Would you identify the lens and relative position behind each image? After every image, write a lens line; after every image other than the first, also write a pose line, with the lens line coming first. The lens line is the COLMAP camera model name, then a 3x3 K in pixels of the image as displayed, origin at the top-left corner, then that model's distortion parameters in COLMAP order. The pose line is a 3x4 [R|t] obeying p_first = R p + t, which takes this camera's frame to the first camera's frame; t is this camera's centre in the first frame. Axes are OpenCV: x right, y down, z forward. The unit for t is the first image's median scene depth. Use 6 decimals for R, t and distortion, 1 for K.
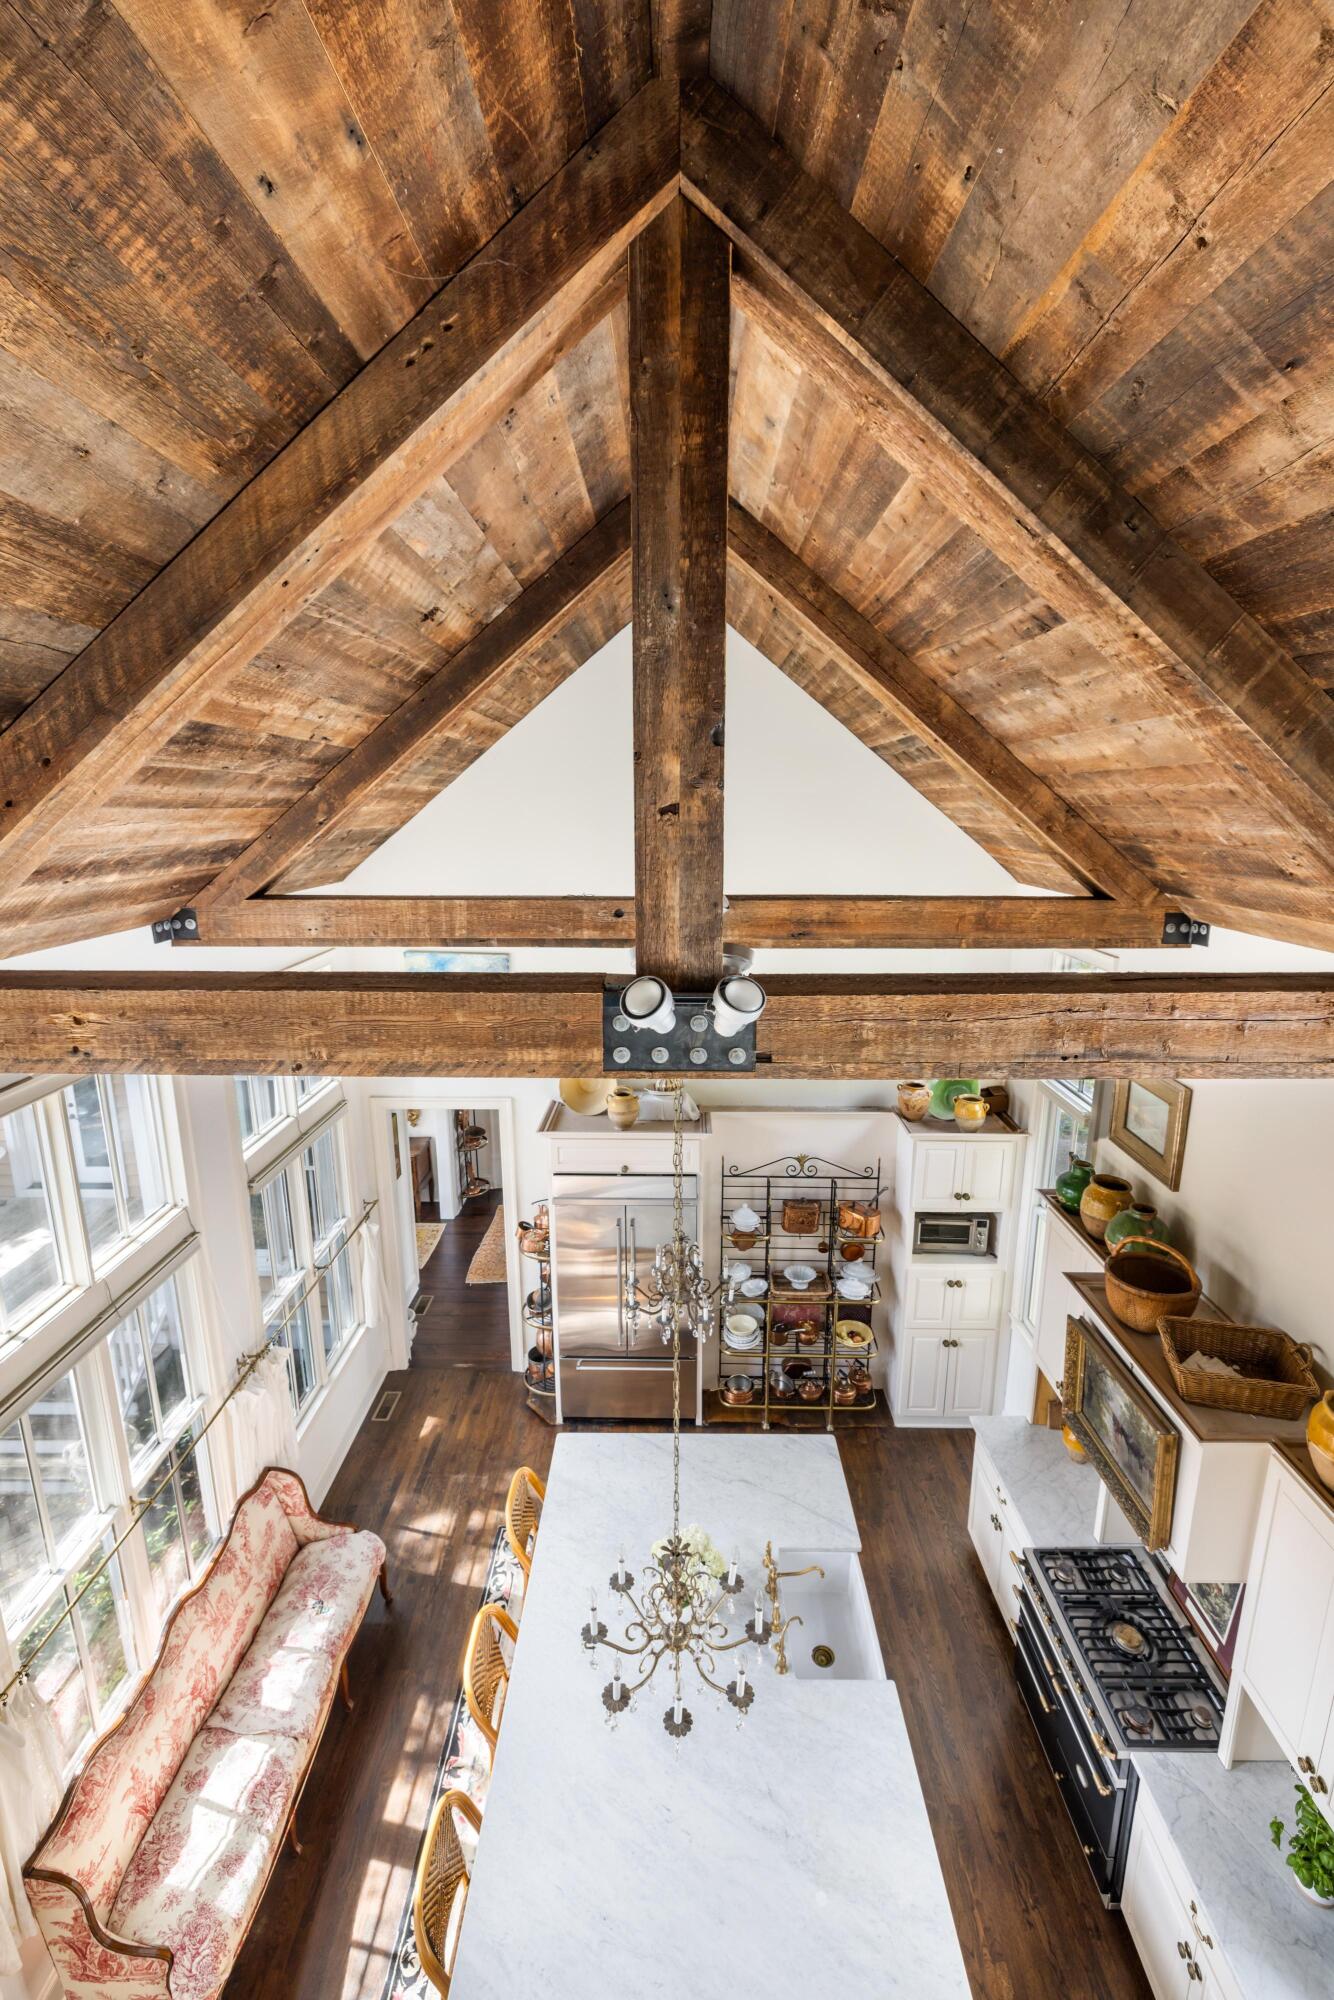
lens RADIAL K [[863.6, 0, 664.3], [0, 863.6, 1007.9], [0, 0, 1]] dist [-0.001211, 0.000158]
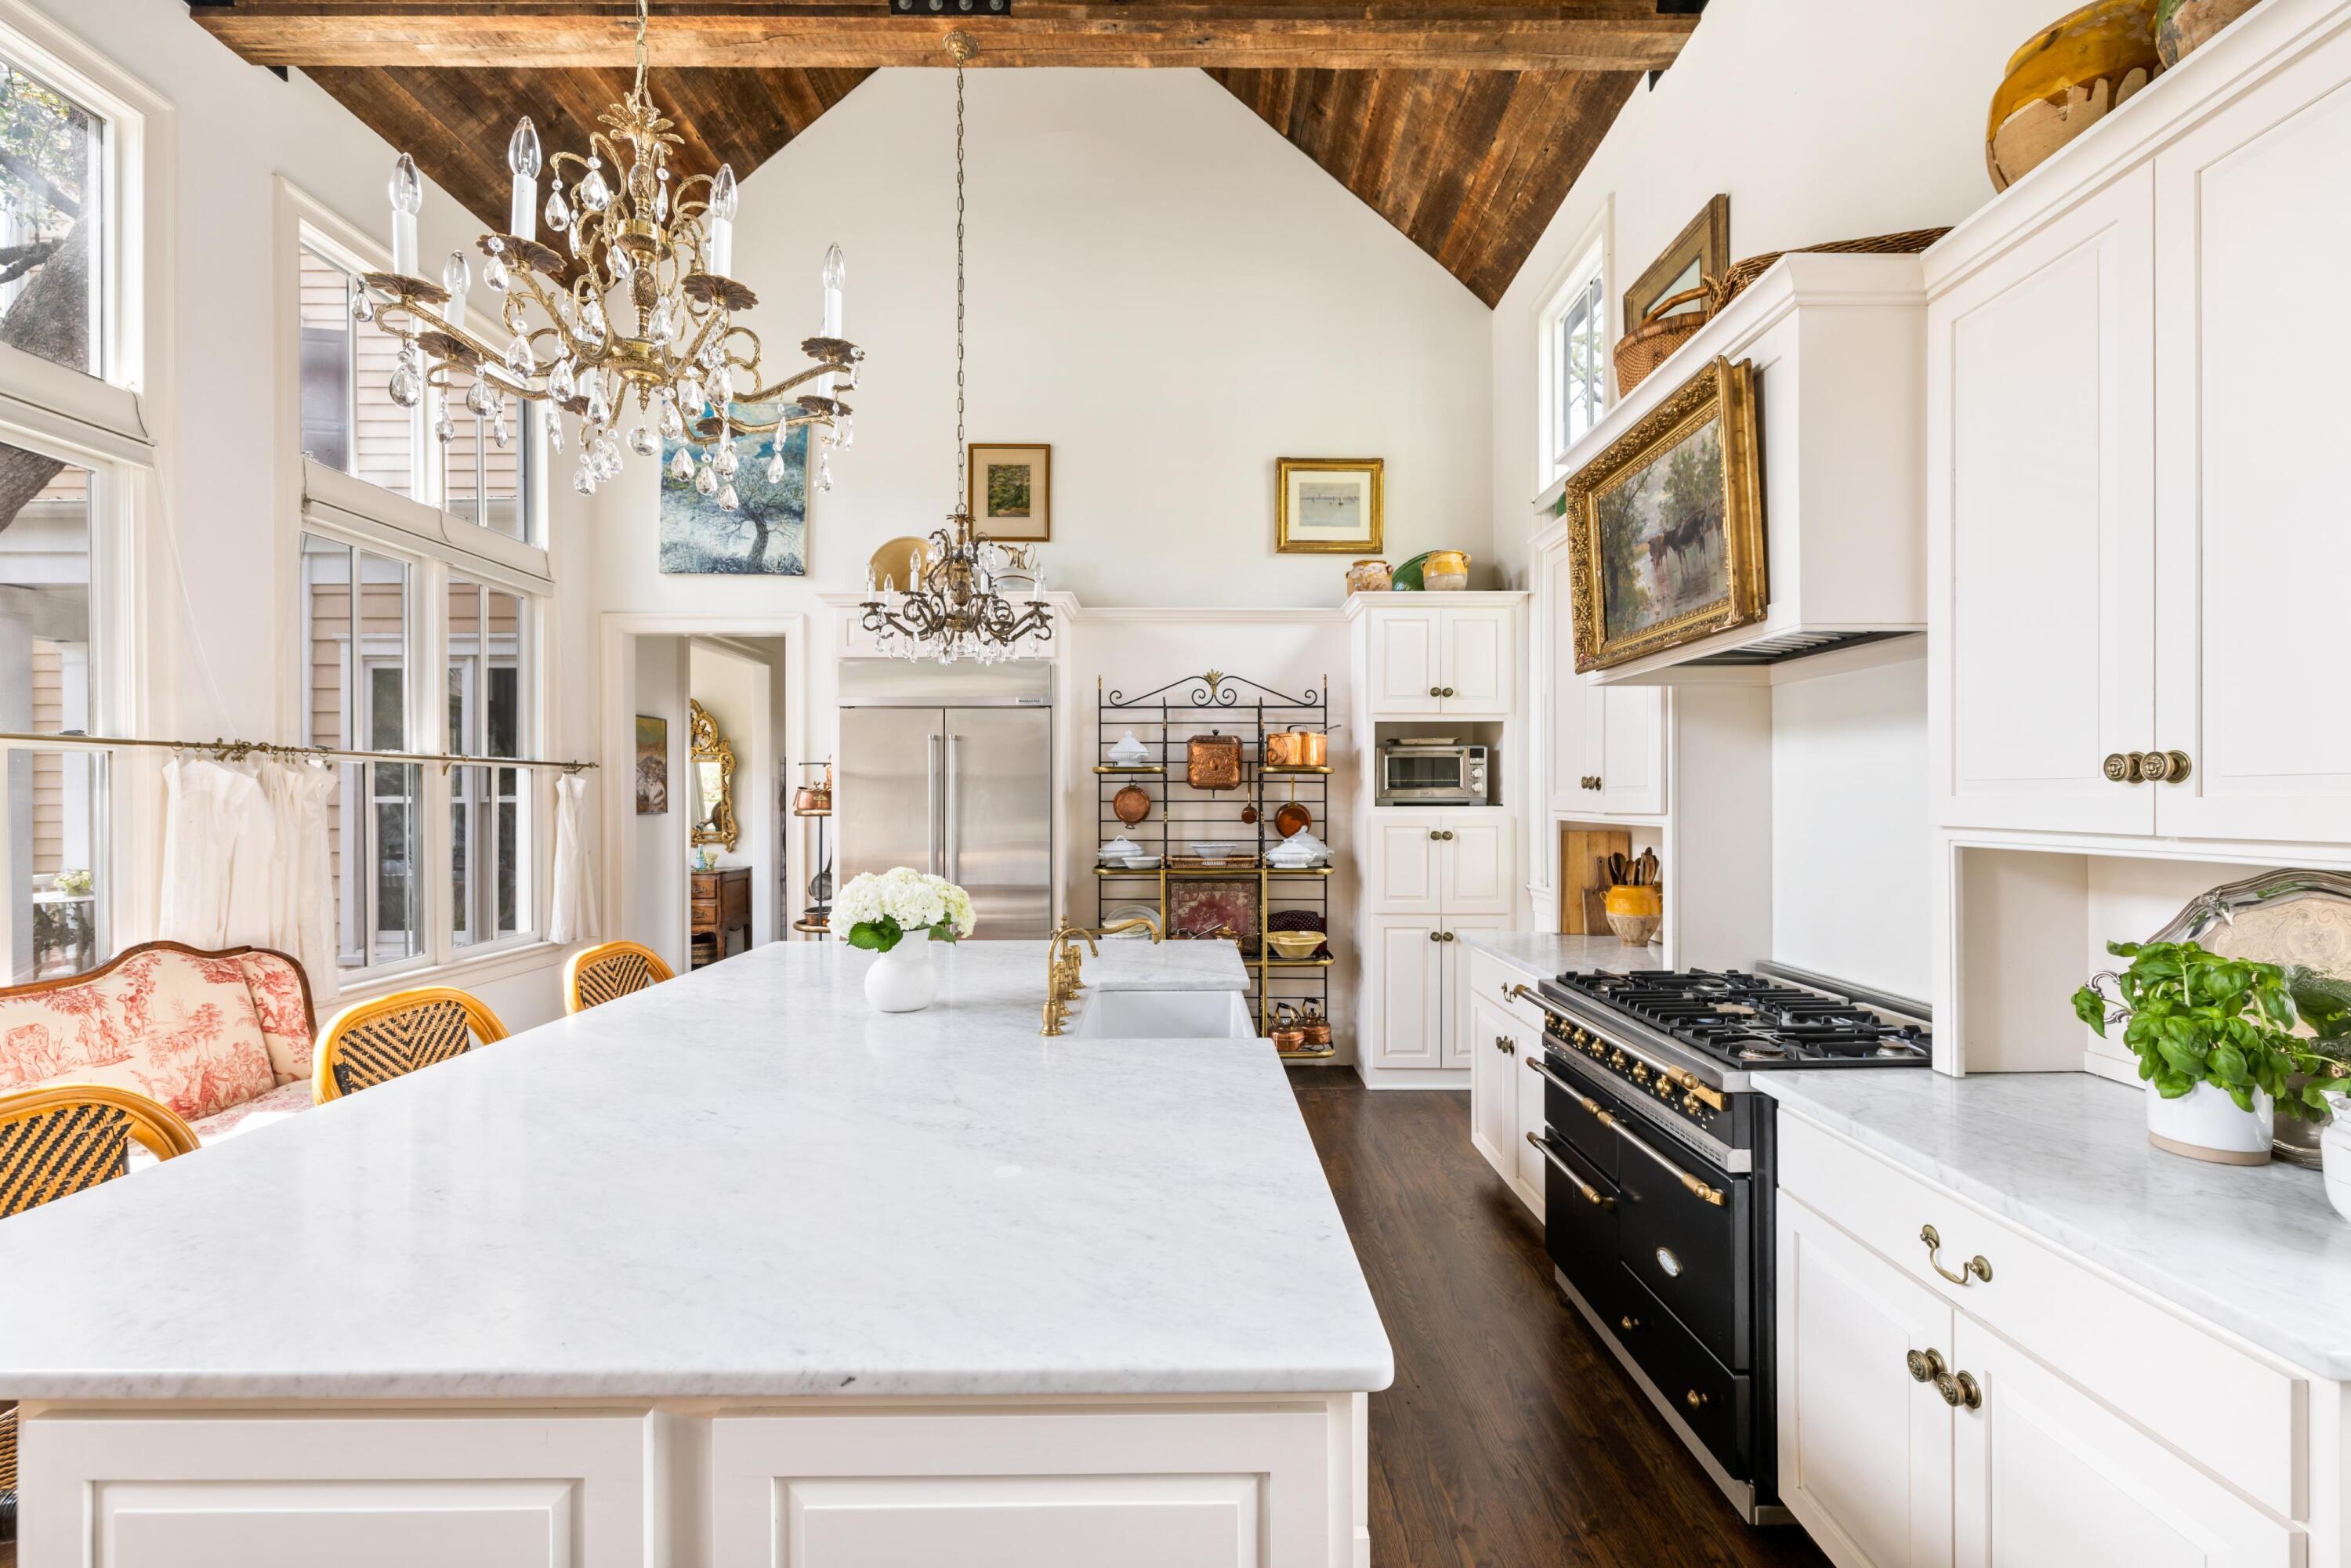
lens RADIAL K [[1015.1, 0, 1177.6], [0, 1015.1, 787.3], [0, 0, 1]] dist [-0.001211, 0.000158]
pose [[0.999833, 0.003177, 0.017971, 0.120116], [0.001070, 0.972840, -0.231474, 0.462307], [-0.018218, 0.231455, 0.972675, 0.237459]]
